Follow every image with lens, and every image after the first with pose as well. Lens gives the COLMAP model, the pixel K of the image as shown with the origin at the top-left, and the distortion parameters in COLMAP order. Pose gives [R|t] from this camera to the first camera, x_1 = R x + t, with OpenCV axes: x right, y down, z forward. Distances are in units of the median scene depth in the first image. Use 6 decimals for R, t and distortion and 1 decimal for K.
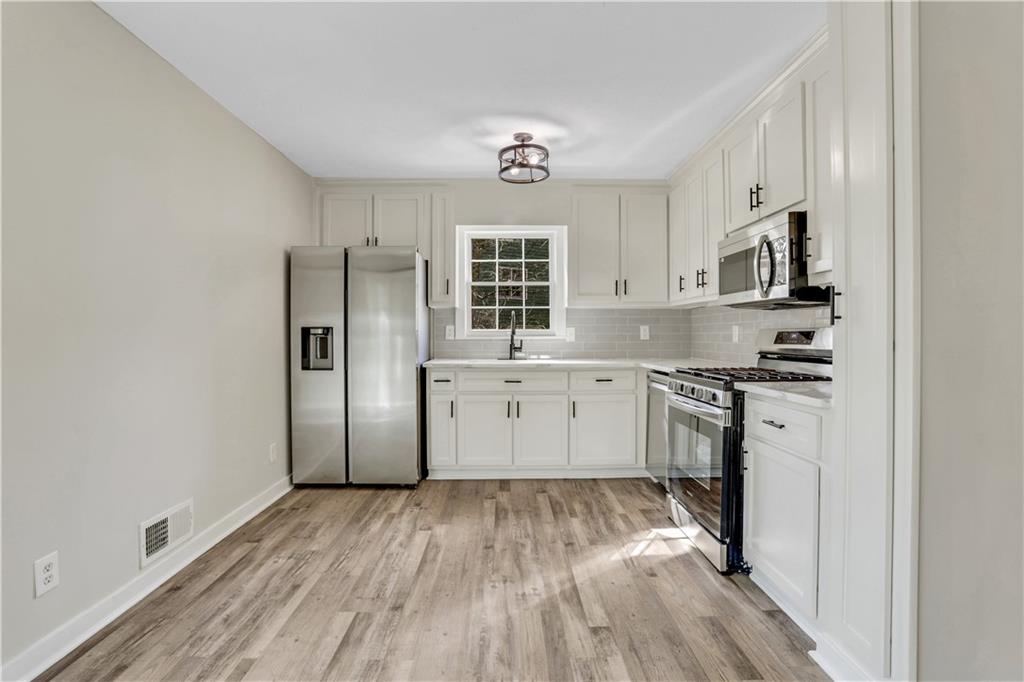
lens RADIAL K [[479.7, 0, 509.4], [0, 479.7, 337.7], [0, 0, 1]] dist [-0.078430, 0.034634]
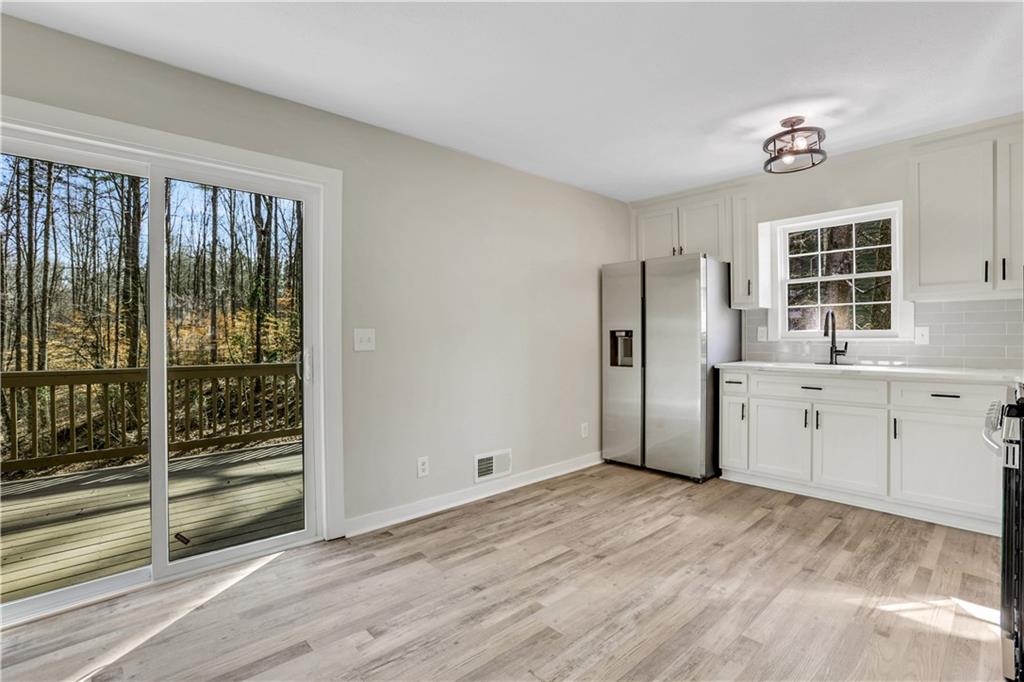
lens RADIAL K [[479.7, 0, 509.4], [0, 479.7, 337.7], [0, 0, 1]] dist [-0.078430, 0.034634]
pose [[0.662698, 0.000164, -0.748887, 0.343621], [-0.001663, 0.999998, -0.001253, -0.002094], [0.748885, 0.002075, 0.662696, -0.007270]]
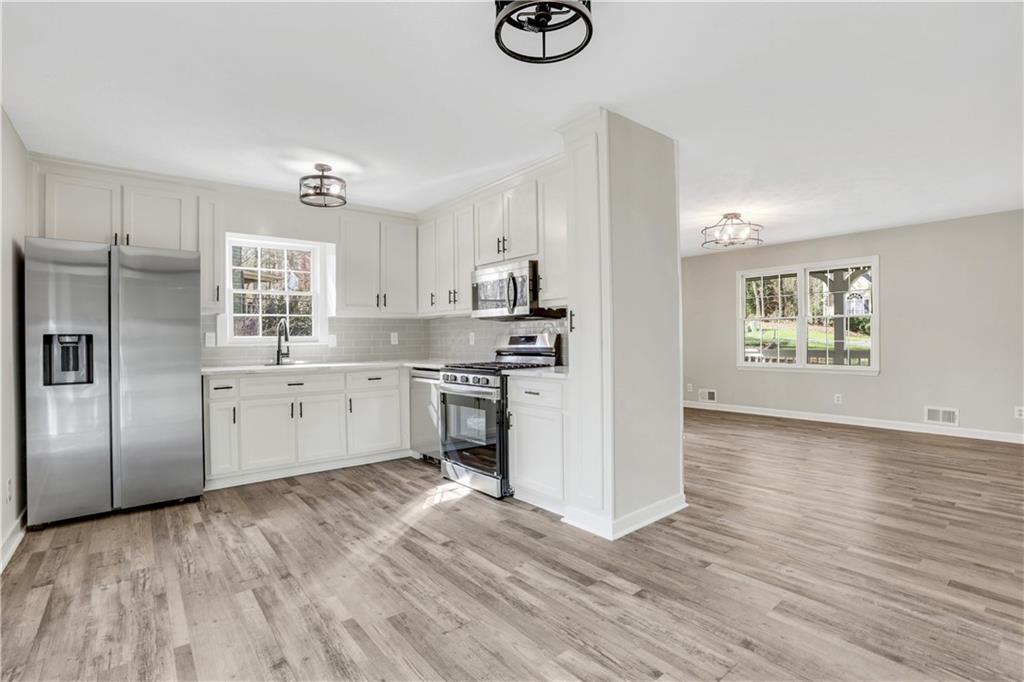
lens RADIAL K [[481.8, 0, 507.8], [0, 481.8, 337.0], [0, 0, 1]] dist [-0.074376, 0.031528]
pose [[0.787164, -0.006153, 0.616713, -0.330245], [0.016132, 0.999814, -0.010614, 0.004517], [-0.616532, 0.018304, 0.787117, -0.166250]]
